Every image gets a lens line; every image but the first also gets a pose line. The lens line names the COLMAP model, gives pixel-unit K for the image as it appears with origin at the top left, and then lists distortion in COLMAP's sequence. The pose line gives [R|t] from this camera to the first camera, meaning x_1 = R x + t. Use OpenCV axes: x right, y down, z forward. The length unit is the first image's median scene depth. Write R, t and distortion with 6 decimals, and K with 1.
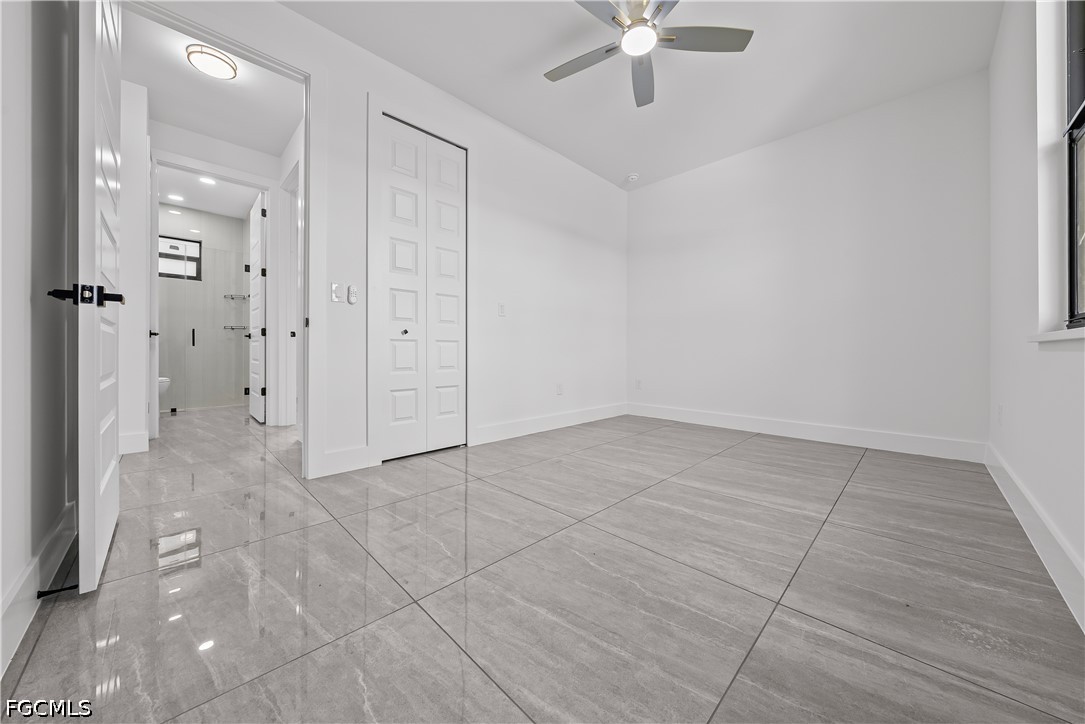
lens RADIAL K [[377.7, 0, 542.3], [0, 377.7, 356.1], [0, 0, 1]] dist [-0.003276, 0.000032]
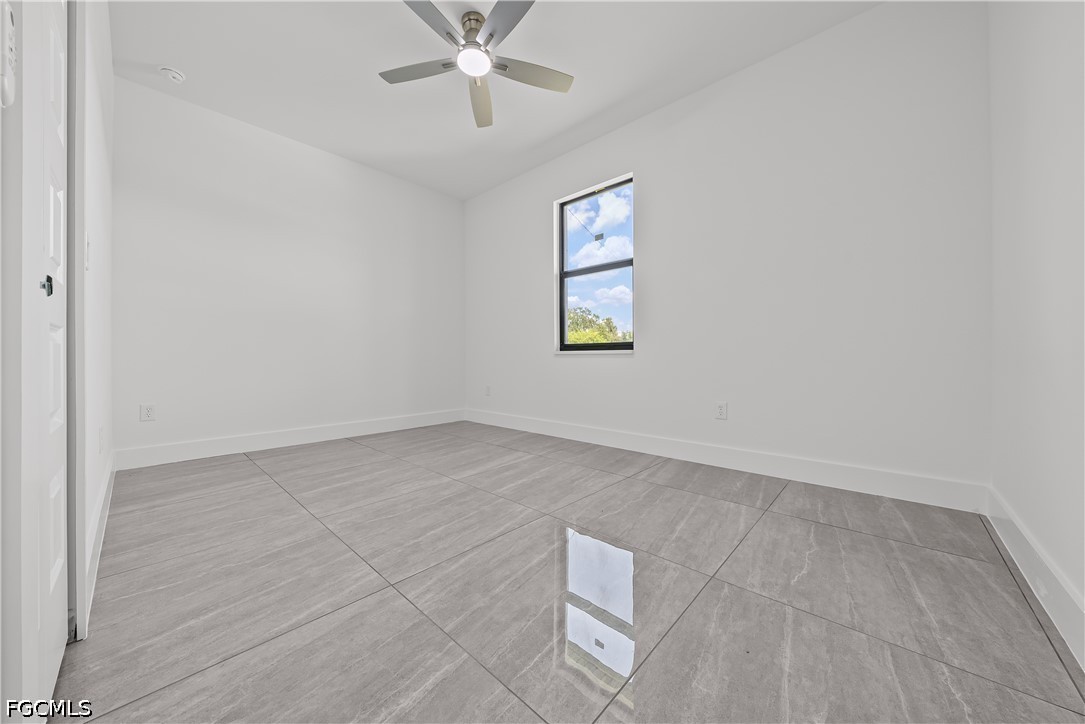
lens RADIAL K [[377.7, 0, 536.1], [0, 377.7, 342.9], [0, 0, 1]] dist [-0.003276, 0.000032]
pose [[-0.040035, 0.037040, 0.998512, -0.994177], [0.014288, 0.999232, -0.036494, -0.023363], [-0.999096, 0.012806, -0.040533, 1.046445]]
